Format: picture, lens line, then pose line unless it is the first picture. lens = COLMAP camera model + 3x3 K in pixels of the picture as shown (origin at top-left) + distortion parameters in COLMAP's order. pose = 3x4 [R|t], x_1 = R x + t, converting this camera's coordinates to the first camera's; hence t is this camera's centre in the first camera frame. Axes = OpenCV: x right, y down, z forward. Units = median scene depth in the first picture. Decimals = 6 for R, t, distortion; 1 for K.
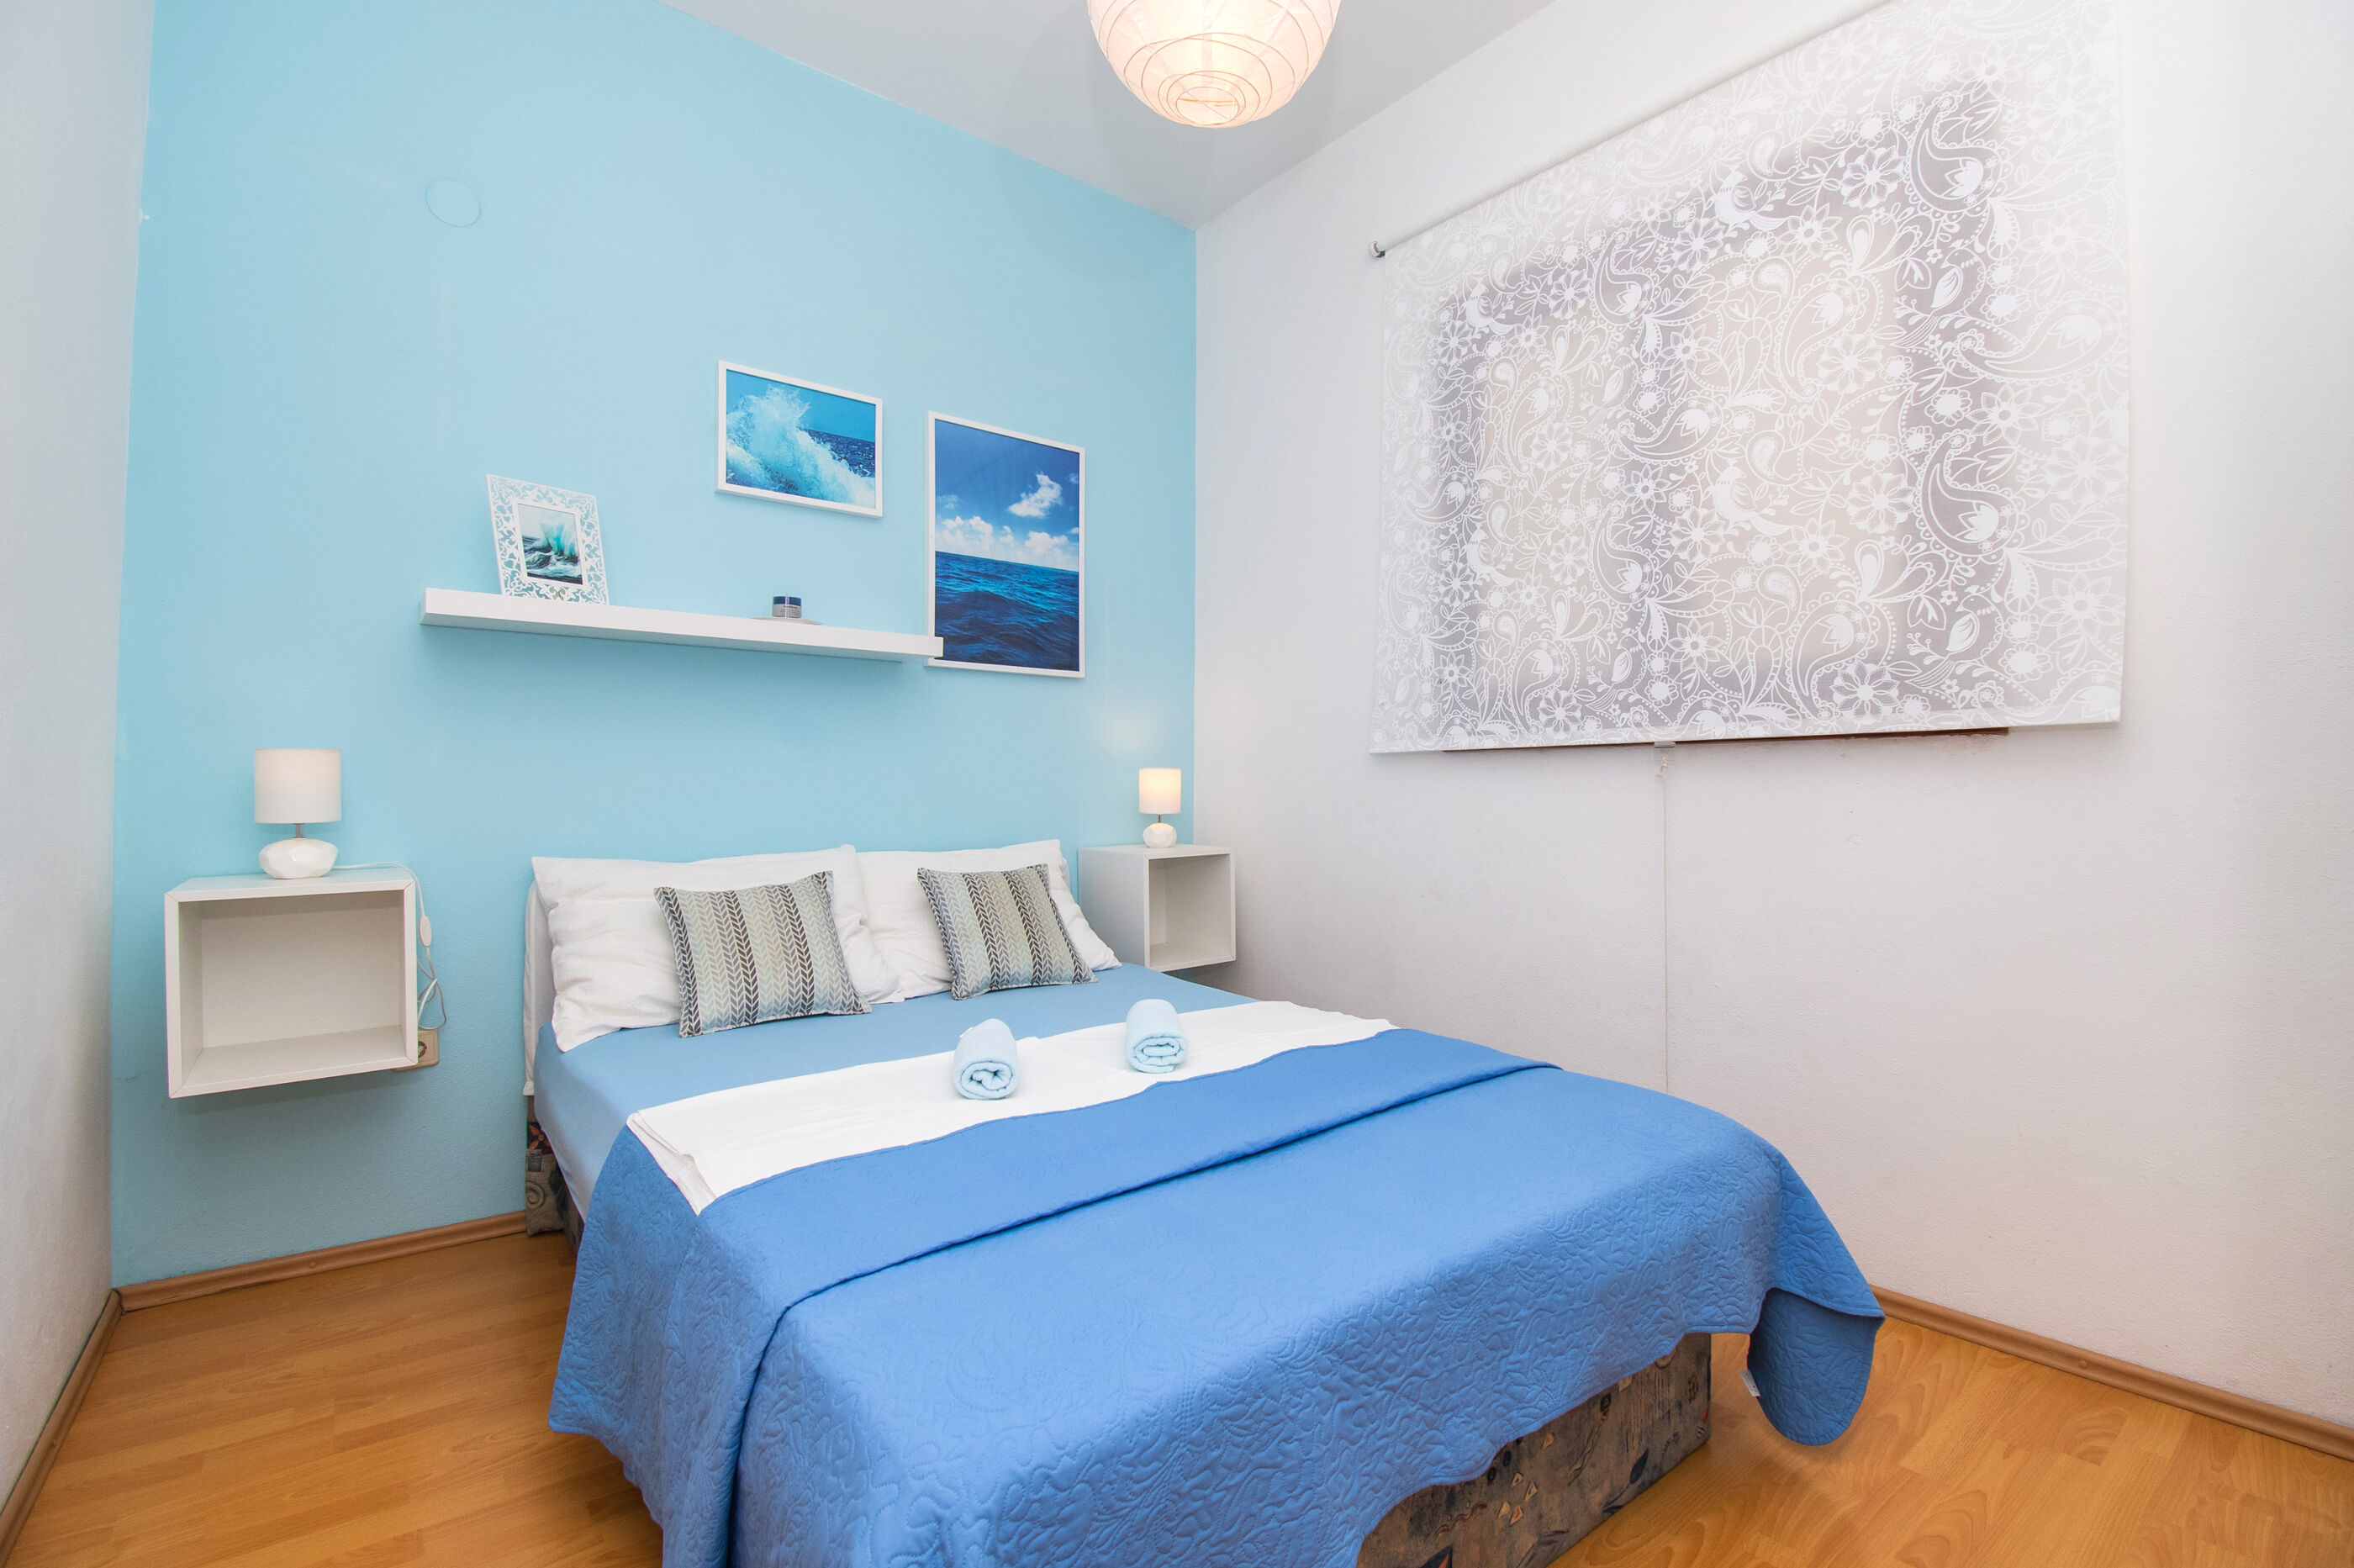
lens RADIAL K [[1045.5, 0, 1187.3], [0, 1045.5, 778.1], [0, 0, 1]] dist [0.010493, -0.018418]
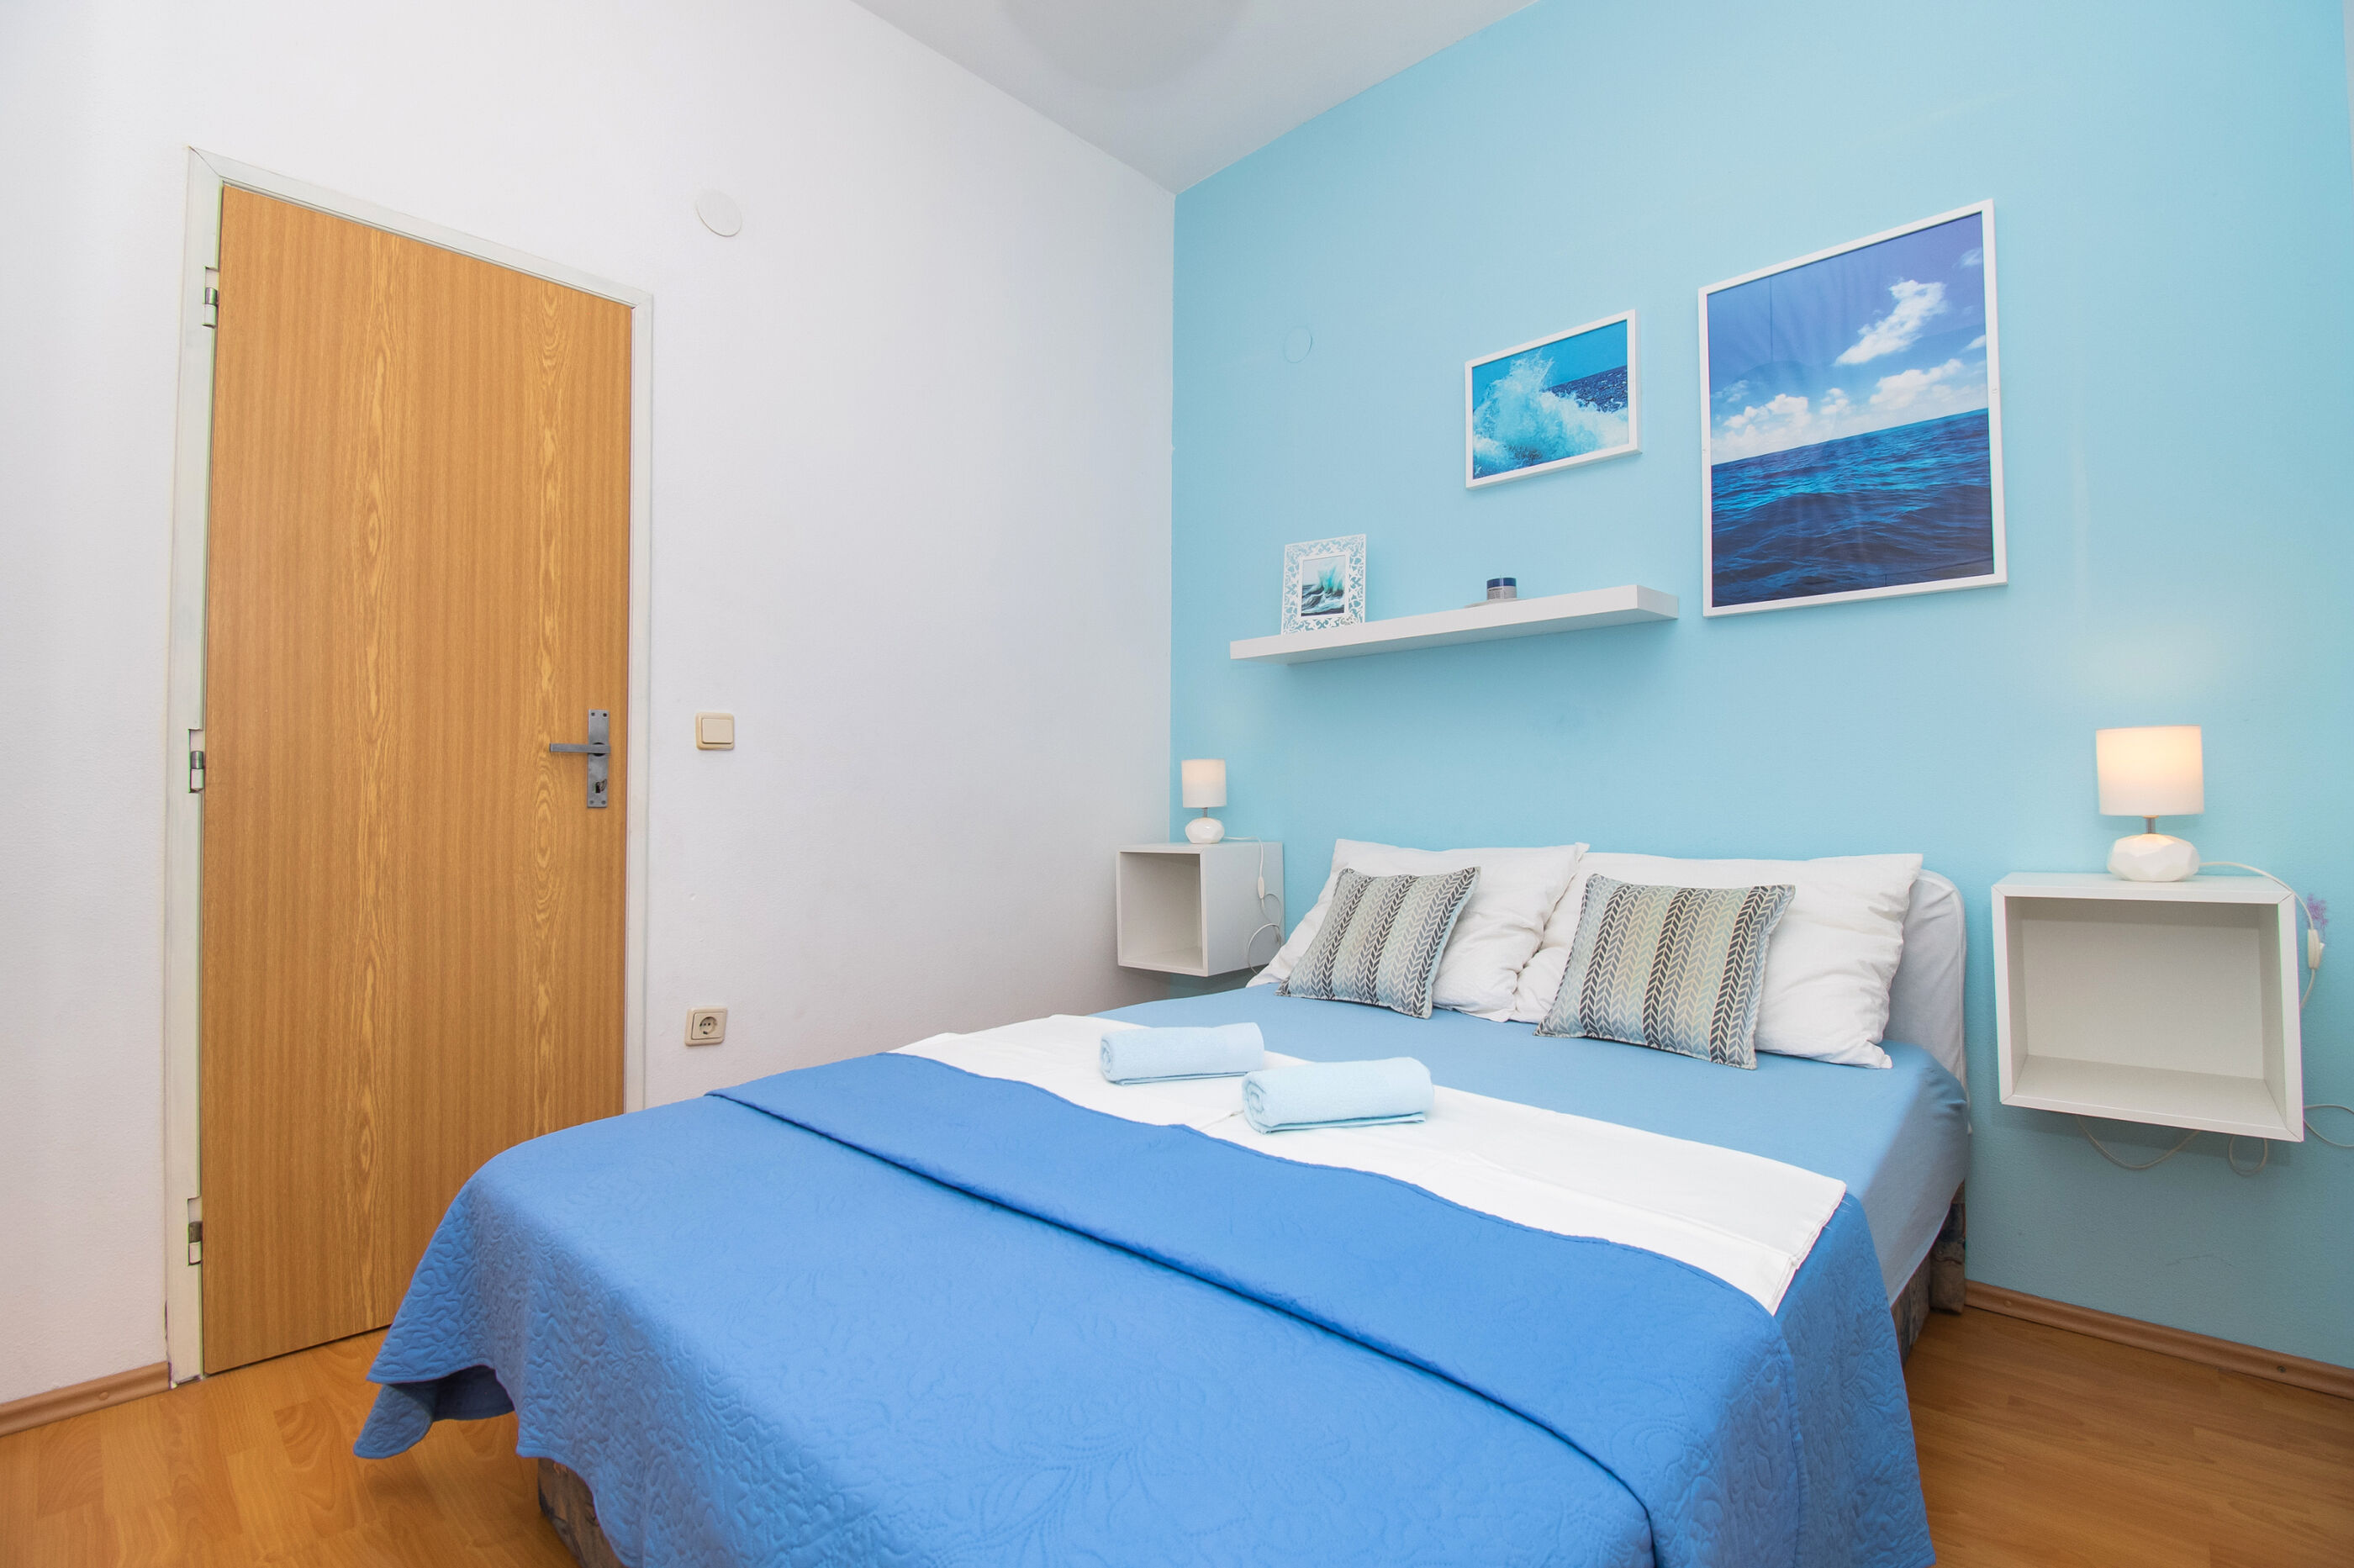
lens RADIAL K [[1045.5, 0, 1187.3], [0, 1045.5, 778.1], [0, 0, 1]] dist [0.010493, -0.018418]
pose [[0.150310, -0.019261, -0.988451, 0.576208], [0.018920, 0.999683, -0.016603, 0.021245], [0.988458, -0.016206, 0.150627, 0.637460]]
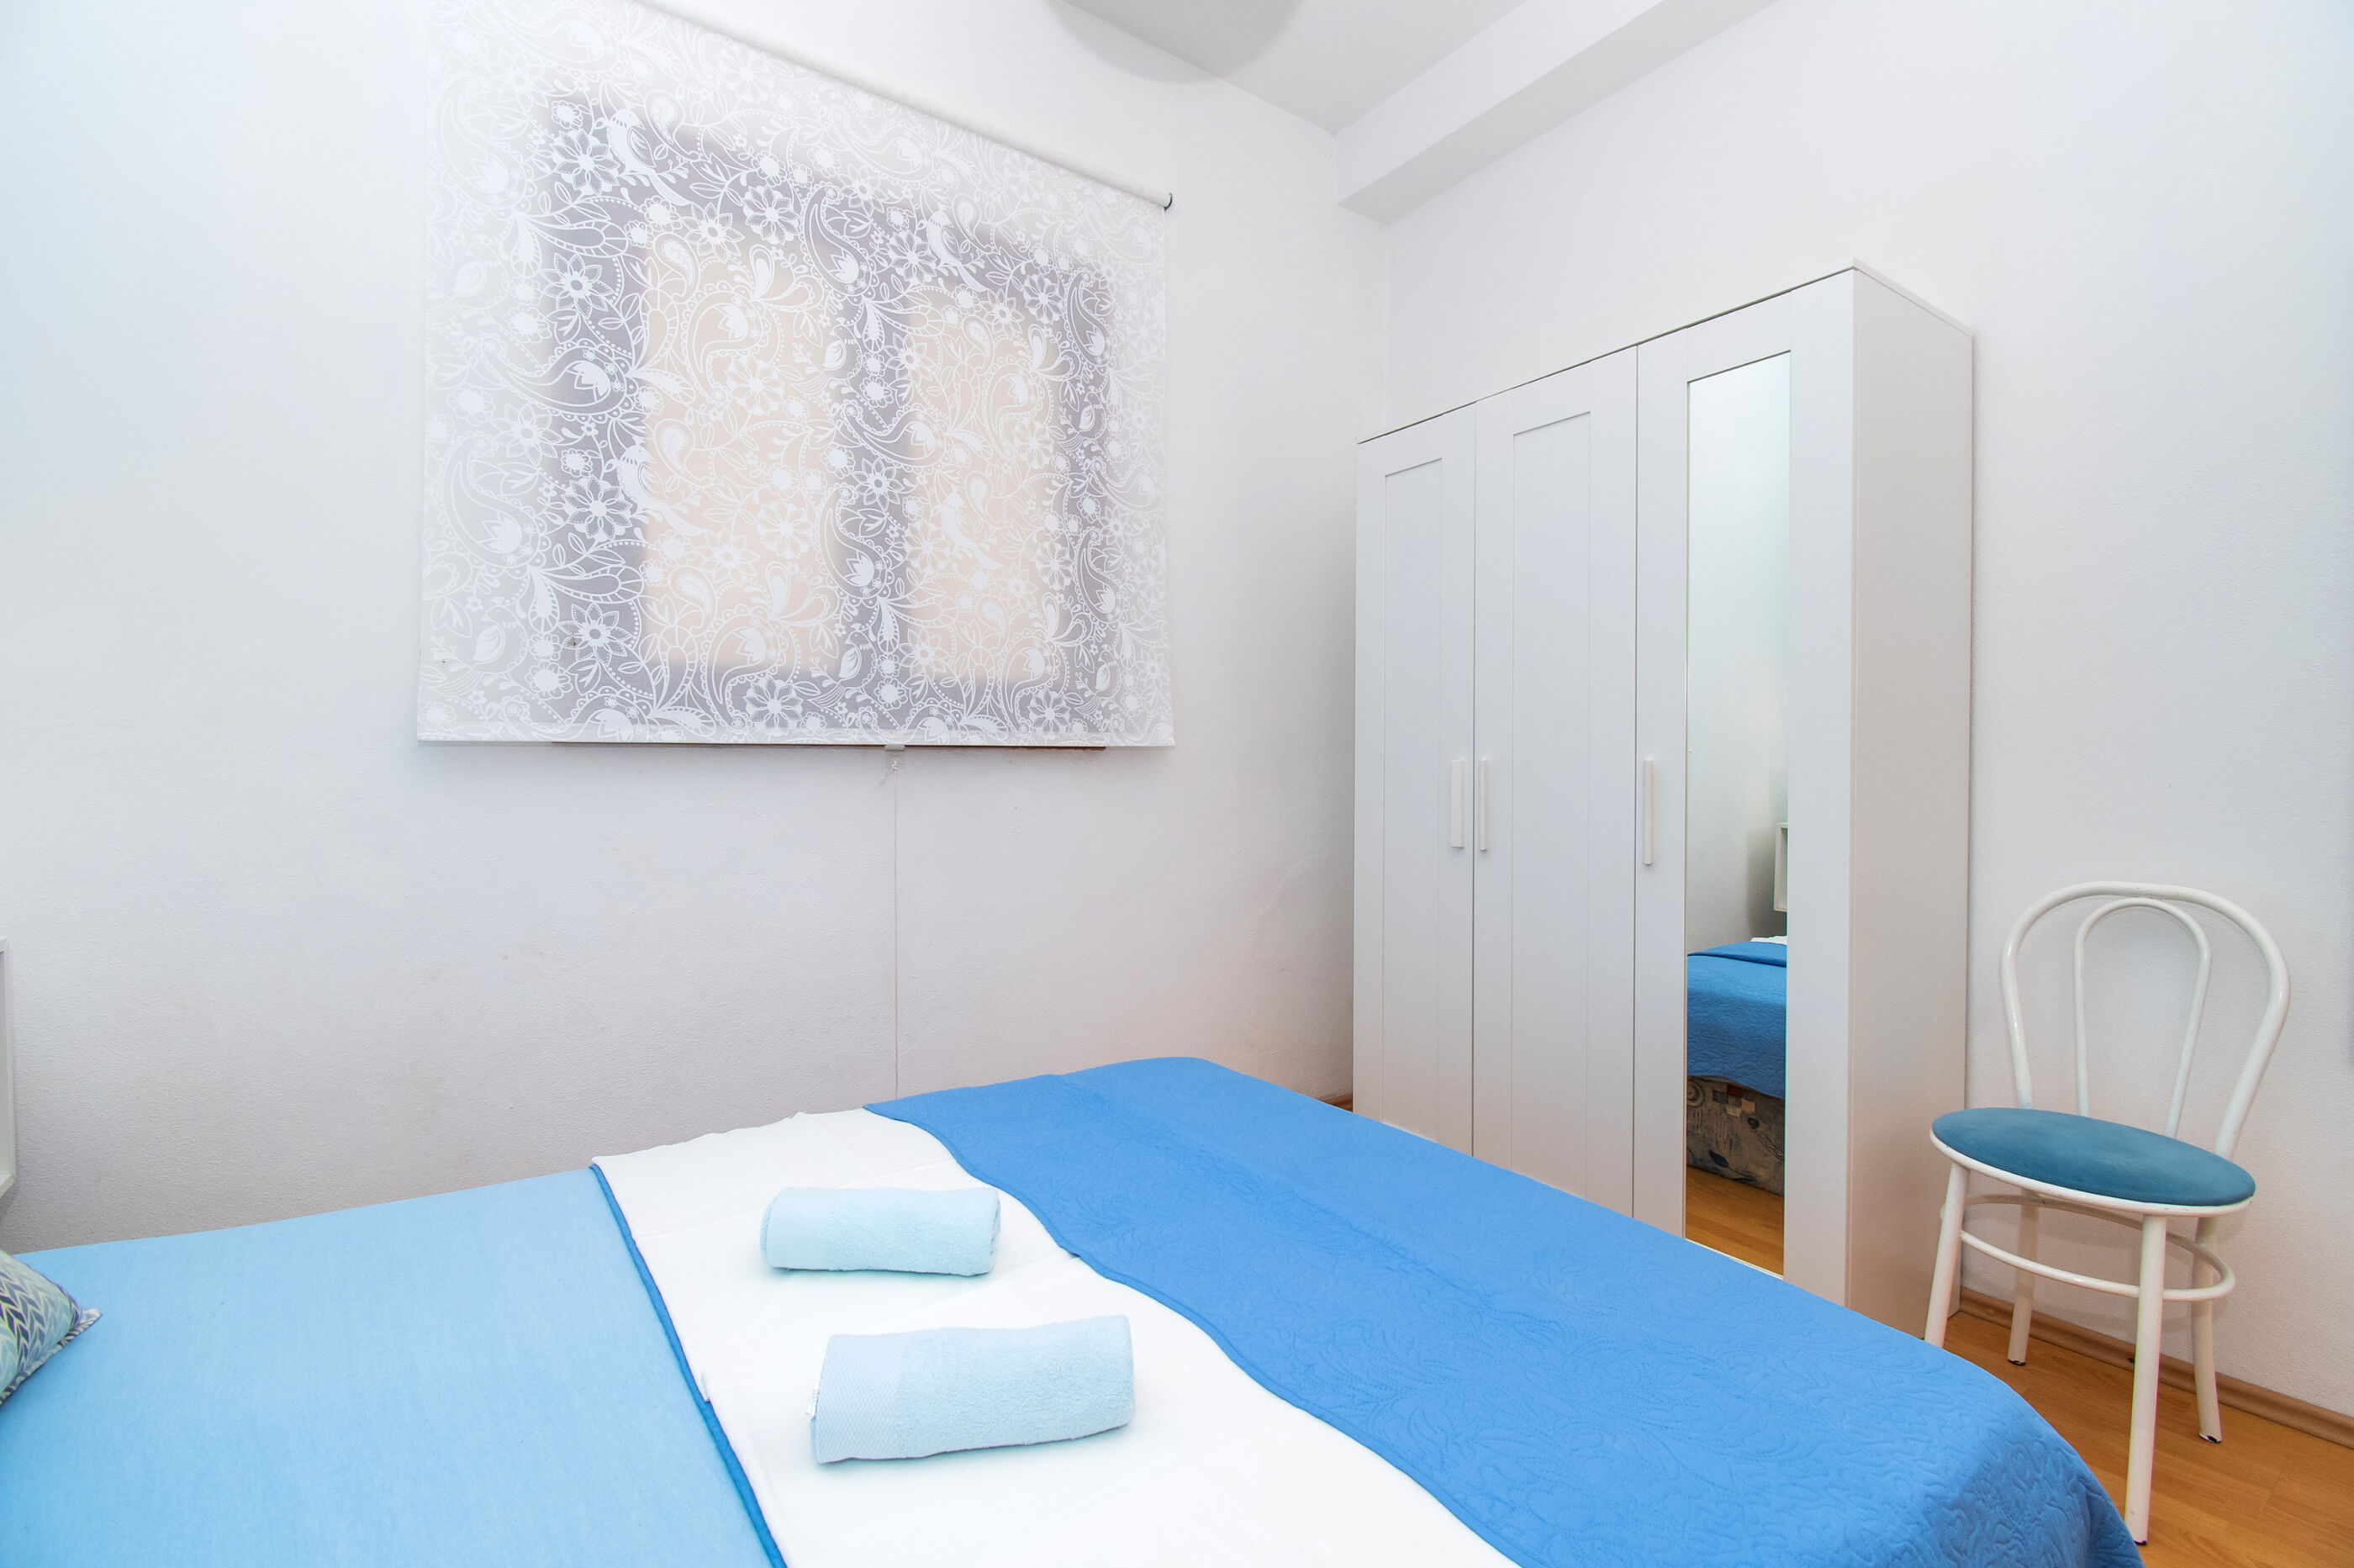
lens RADIAL K [[1058.2, 0, 1188.2], [0, 1058.2, 778.5], [0, 0, 1]] dist [0.008852, -0.018015]
pose [[0.044224, -0.017861, 0.998862, -0.524766], [-0.018166, 0.999660, 0.018680, -0.026178], [-0.998856, -0.018971, 0.043884, 0.654928]]
